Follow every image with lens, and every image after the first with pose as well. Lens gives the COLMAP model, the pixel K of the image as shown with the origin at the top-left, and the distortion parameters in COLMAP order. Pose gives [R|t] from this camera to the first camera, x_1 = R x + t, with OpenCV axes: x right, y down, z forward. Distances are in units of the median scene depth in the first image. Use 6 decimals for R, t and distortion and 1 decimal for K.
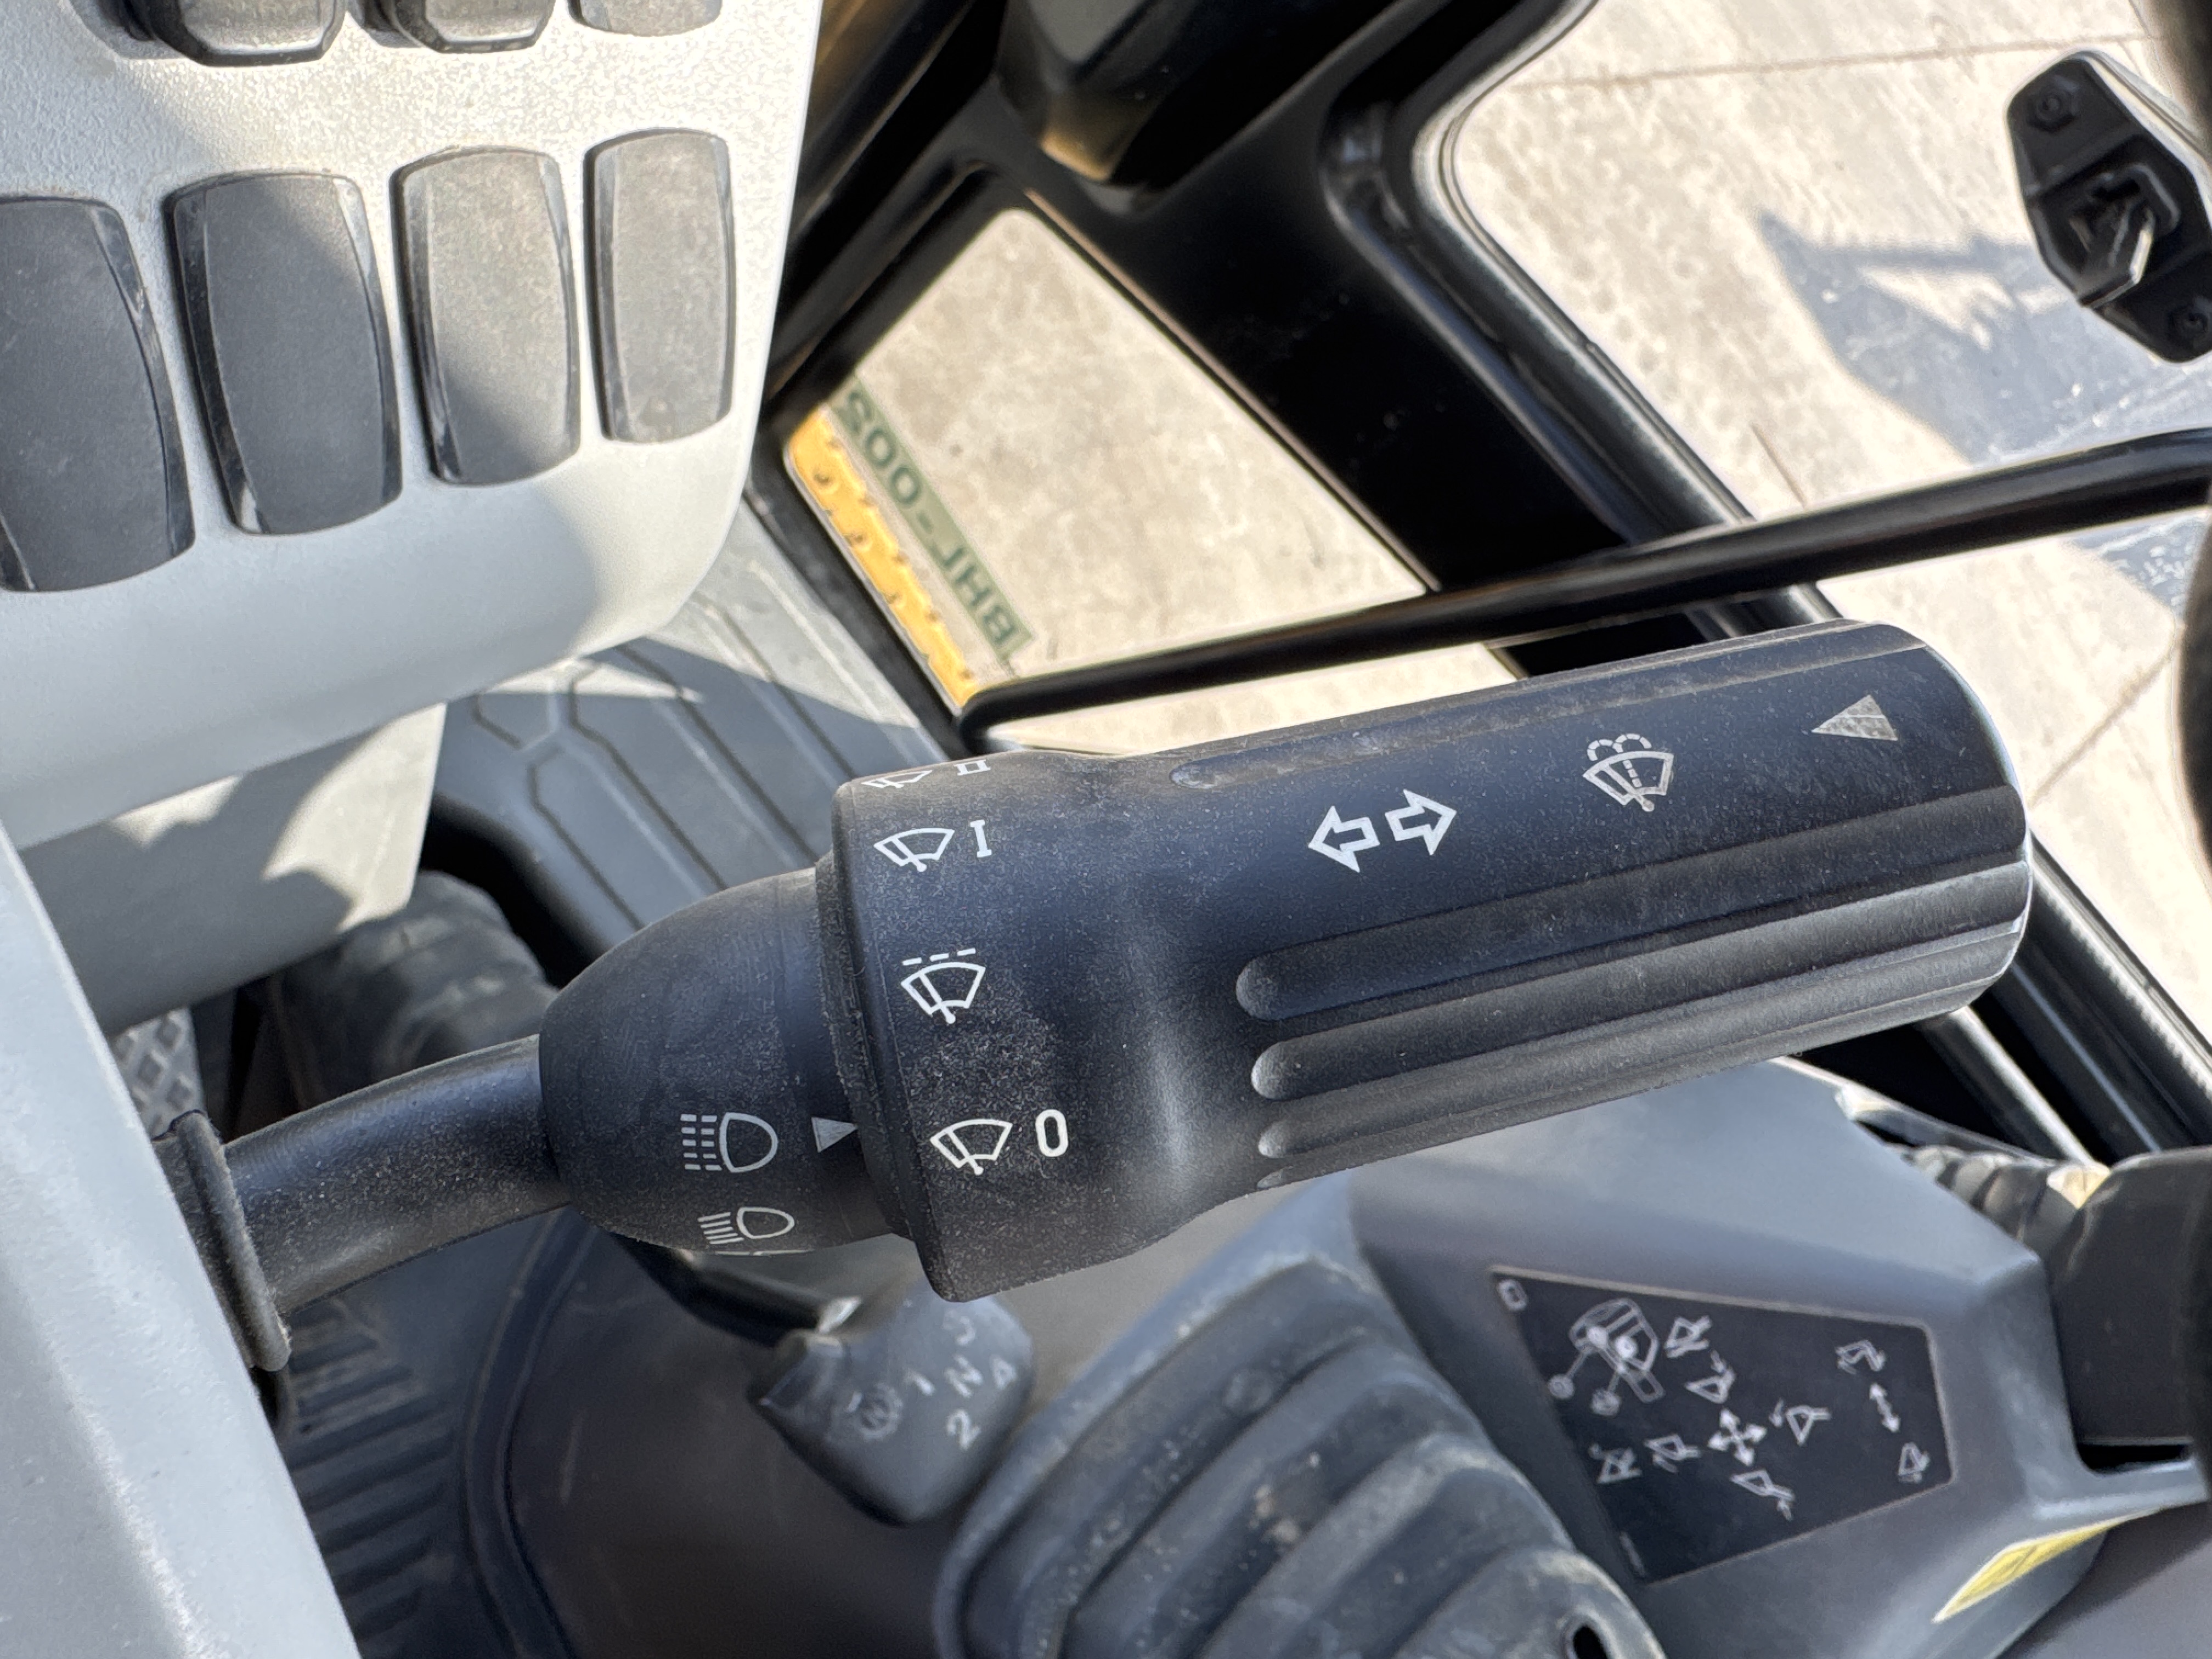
lens RADIAL K [[1557.4, 0, 1106.0], [0, 1557.4, 829.5], [0, 0, 1]] dist [-0.015820, -0.001071]
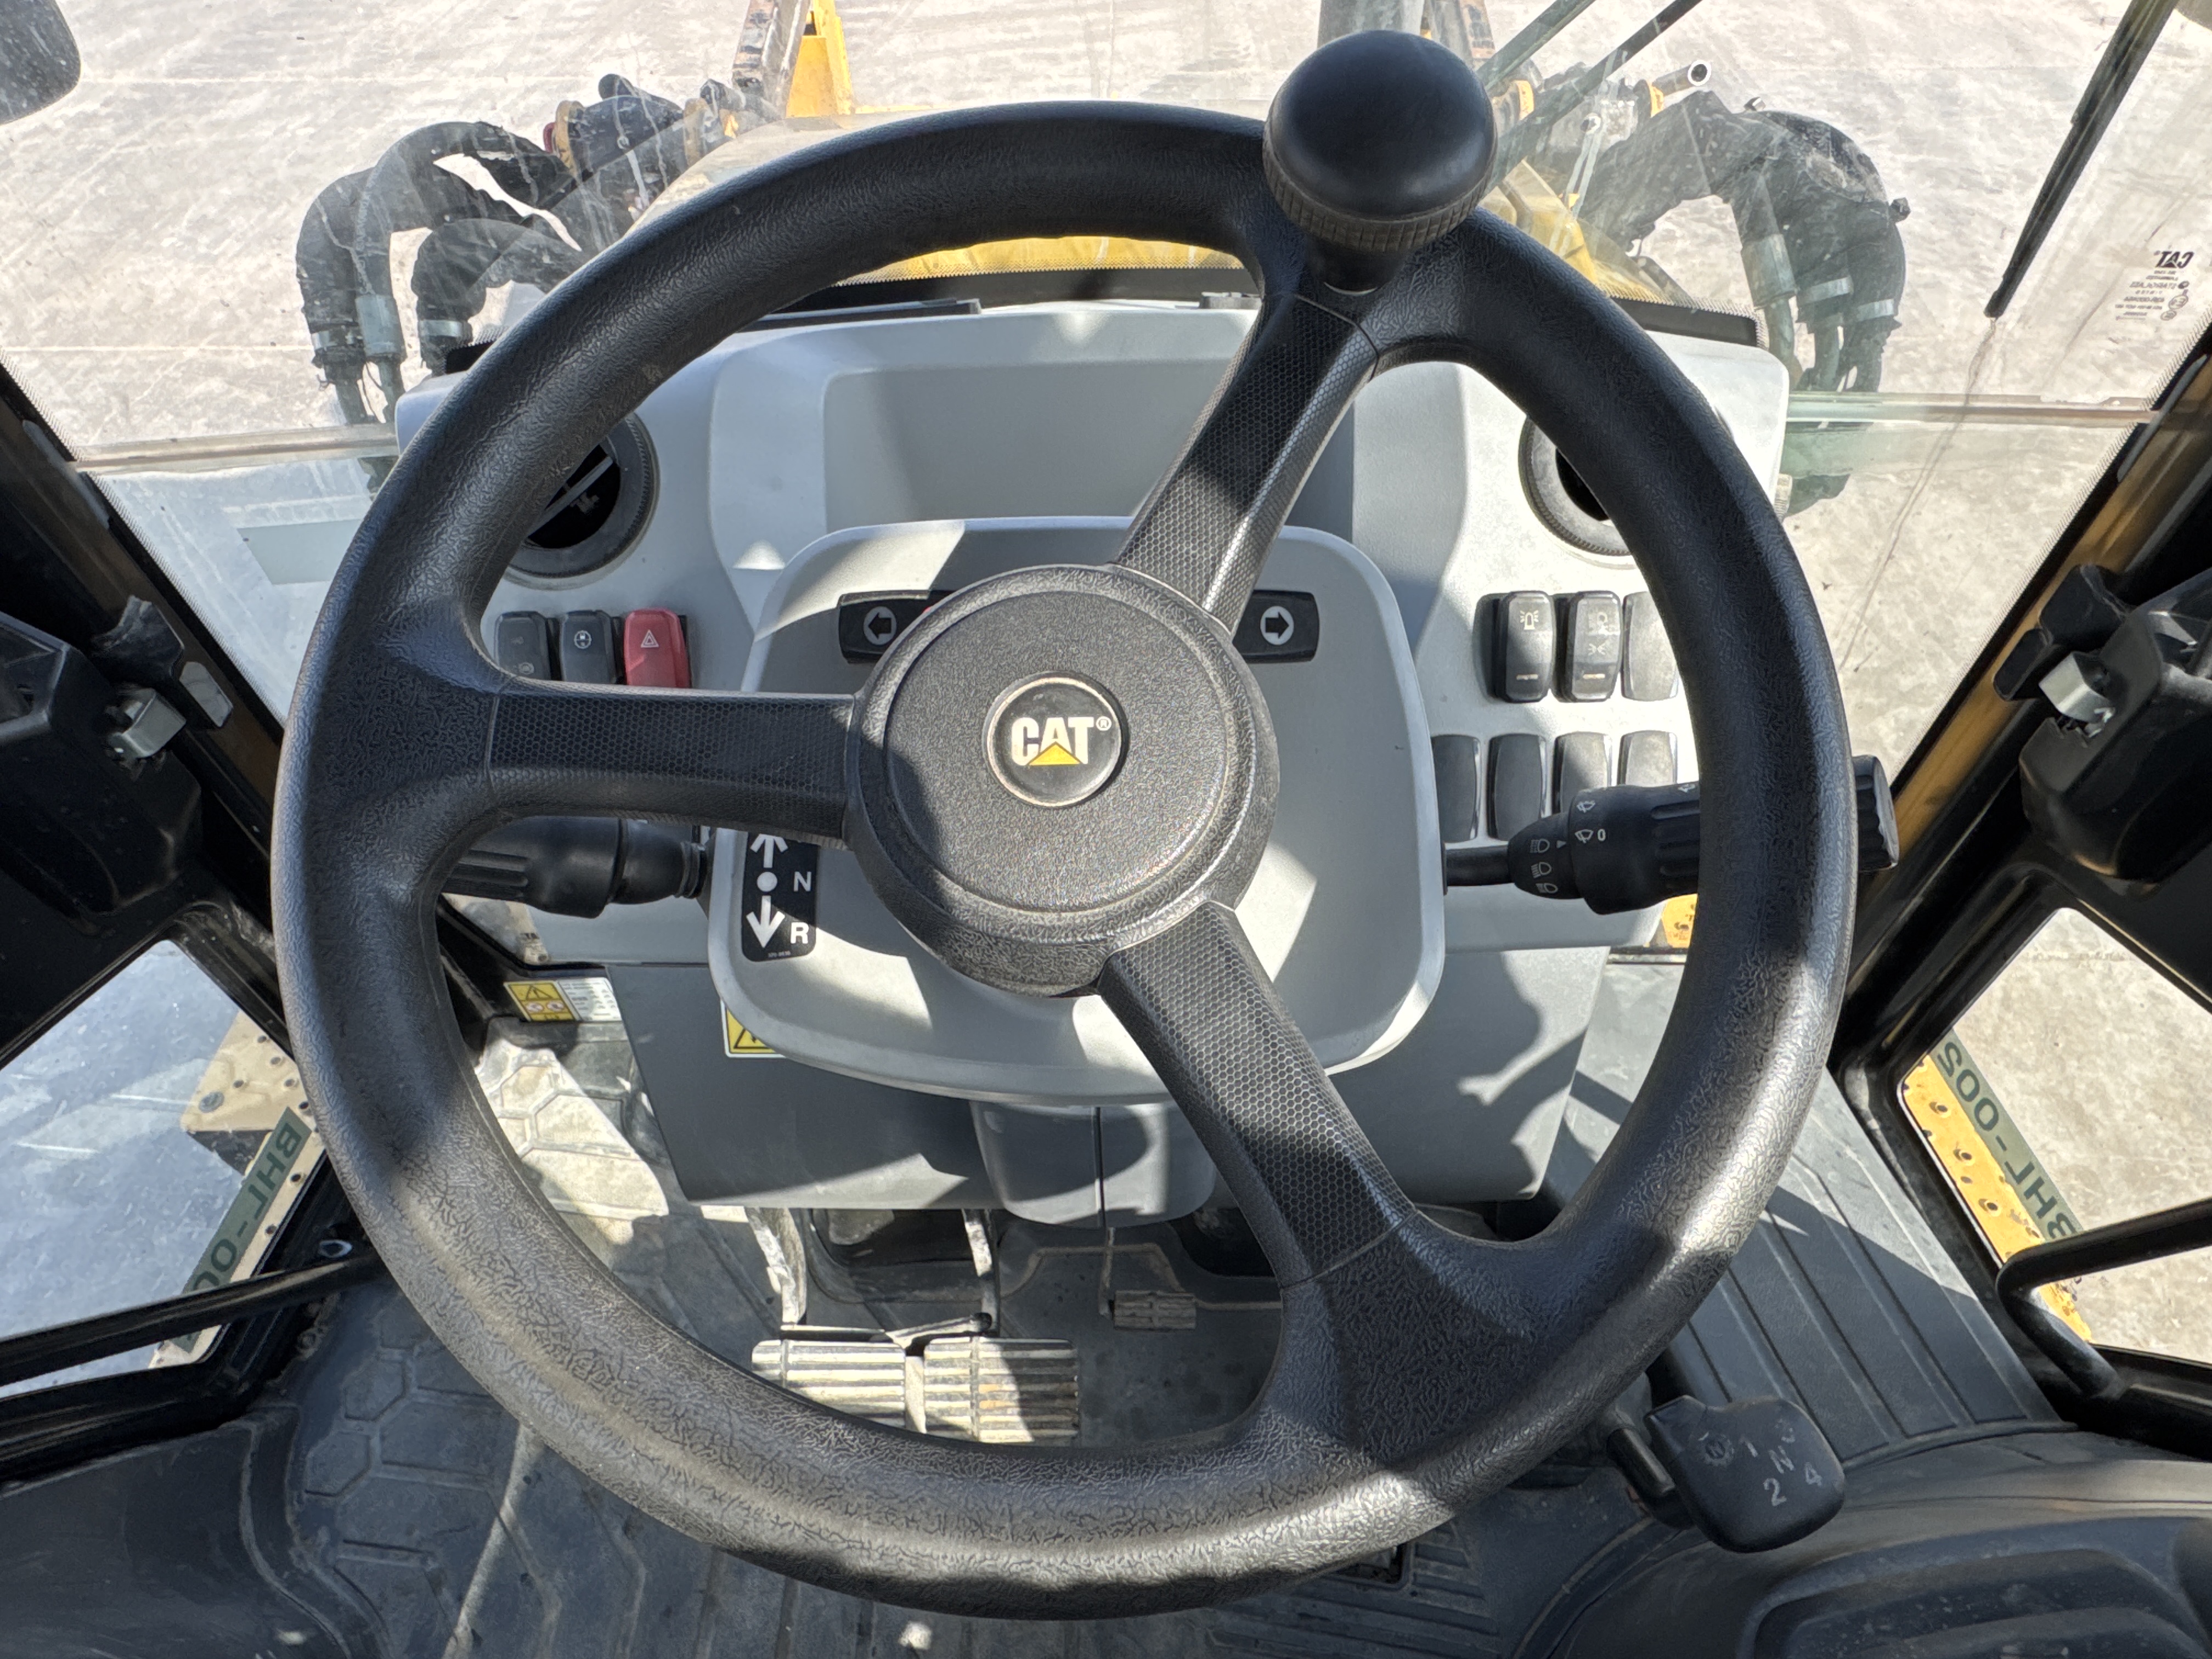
lens RADIAL K [[1349.8, 0, 1106.0], [0, 1349.8, 829.5], [0, 0, 1]] dist [0.002550, 0.003584]
pose [[0.673092, -0.030233, -0.738940, 0.230497], [-0.354934, 0.863370, -0.358629, 0.254658], [0.648821, 0.503665, 0.570397, -0.267927]]
